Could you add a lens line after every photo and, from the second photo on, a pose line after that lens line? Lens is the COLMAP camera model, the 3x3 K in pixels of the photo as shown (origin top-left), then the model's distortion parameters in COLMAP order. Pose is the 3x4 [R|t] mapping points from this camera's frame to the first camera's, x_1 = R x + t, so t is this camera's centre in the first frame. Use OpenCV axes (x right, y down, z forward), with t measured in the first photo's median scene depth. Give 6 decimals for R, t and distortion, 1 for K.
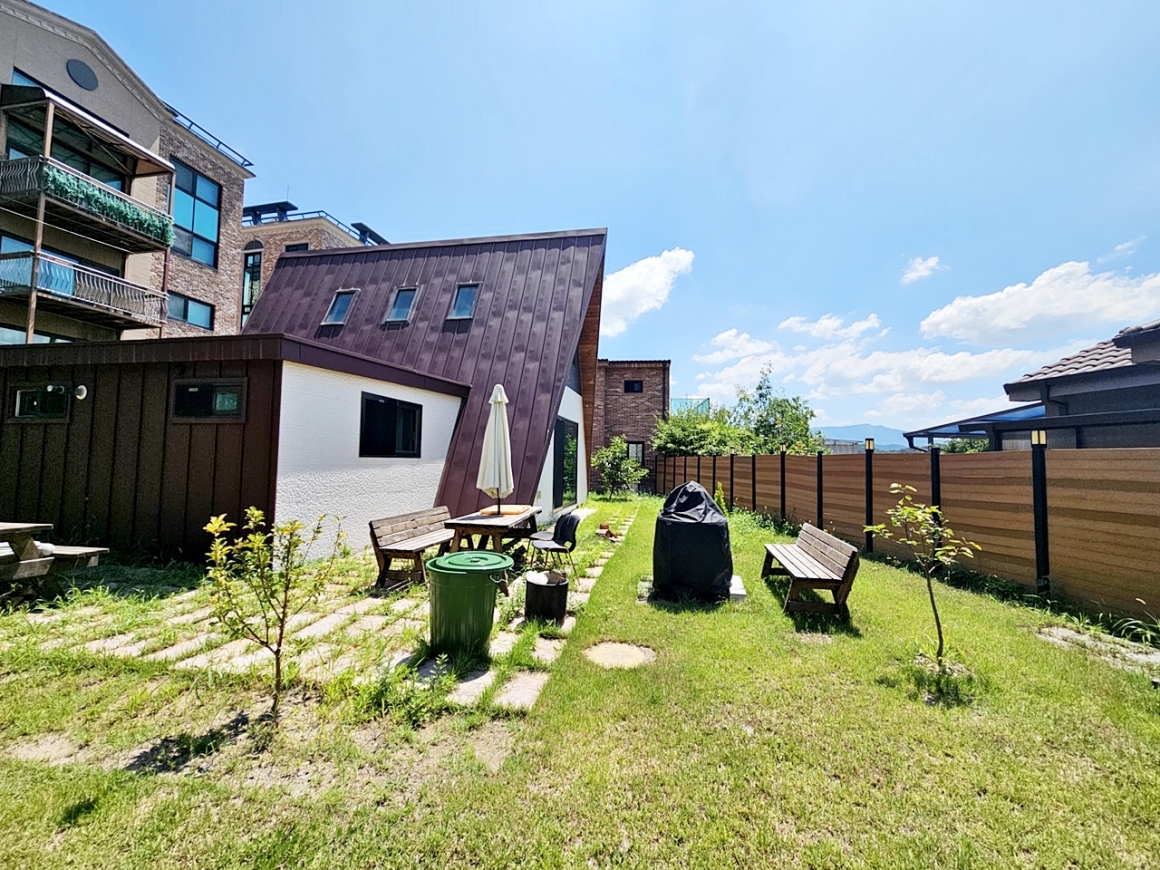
lens RADIAL K [[476.1, 0, 580.6], [0, 476.1, 432.7], [0, 0, 1]] dist [-0.000123, -0.000590]
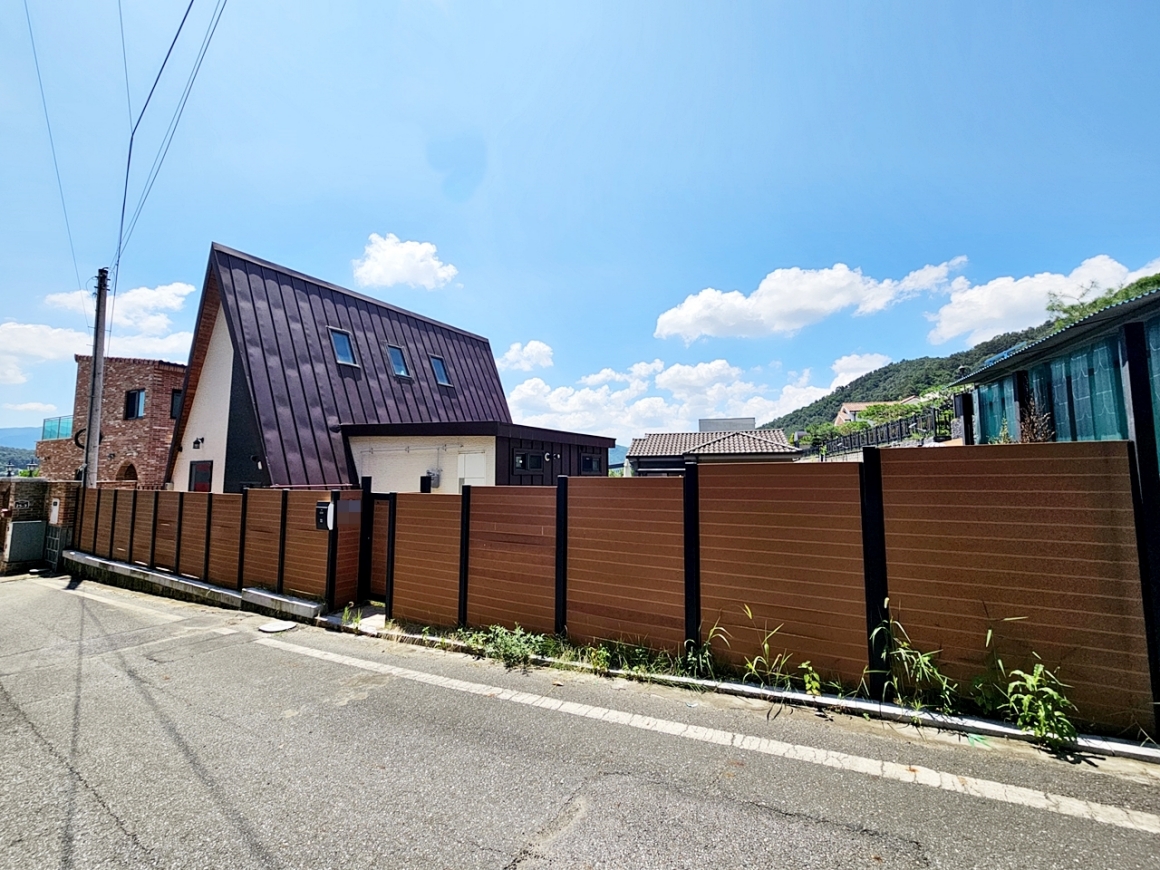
lens RADIAL K [[476.1, 0, 581.3], [0, 476.1, 433.6], [0, 0, 1]] dist [-0.000123, -0.000590]
pose [[0.356424, 0.068406, 0.931817, -1.892730], [-0.045232, 0.997410, -0.055920, -0.055269], [-0.933229, -0.022216, 0.358595, 0.179339]]
